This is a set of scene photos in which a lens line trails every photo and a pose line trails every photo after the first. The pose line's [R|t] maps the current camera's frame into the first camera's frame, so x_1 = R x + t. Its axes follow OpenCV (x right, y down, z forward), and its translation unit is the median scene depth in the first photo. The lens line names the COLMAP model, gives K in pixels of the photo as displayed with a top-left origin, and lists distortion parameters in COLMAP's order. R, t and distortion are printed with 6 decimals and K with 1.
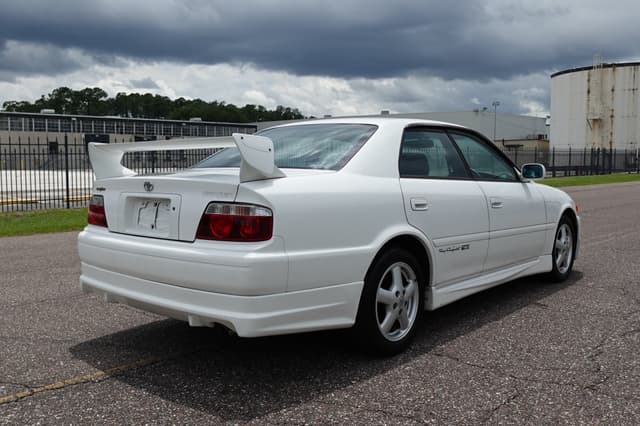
lens RADIAL K [[615.4, 0, 302.2], [0, 615.4, 198.9], [0, 0, 1]] dist [-0.003270, -0.000015]
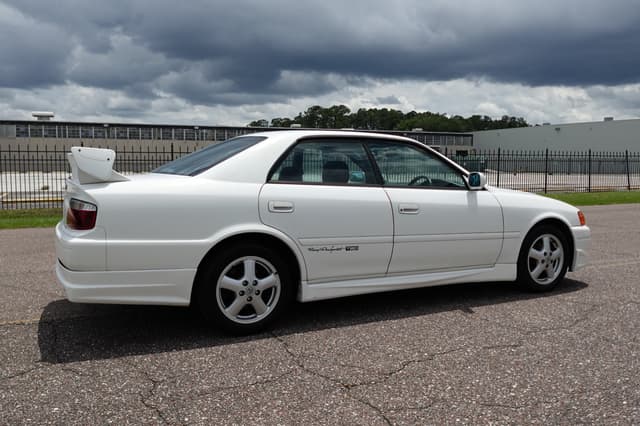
lens RADIAL K [[529.2, 0, 304.6], [0, 529.2, 211.2], [0, 0, 1]] dist [-0.007883, 0.008497]
pose [[0.918960, 0.039527, -0.392365, 0.101349], [-0.030054, 0.999090, 0.030259, -0.002353], [0.393204, -0.016015, 0.919312, 0.020161]]
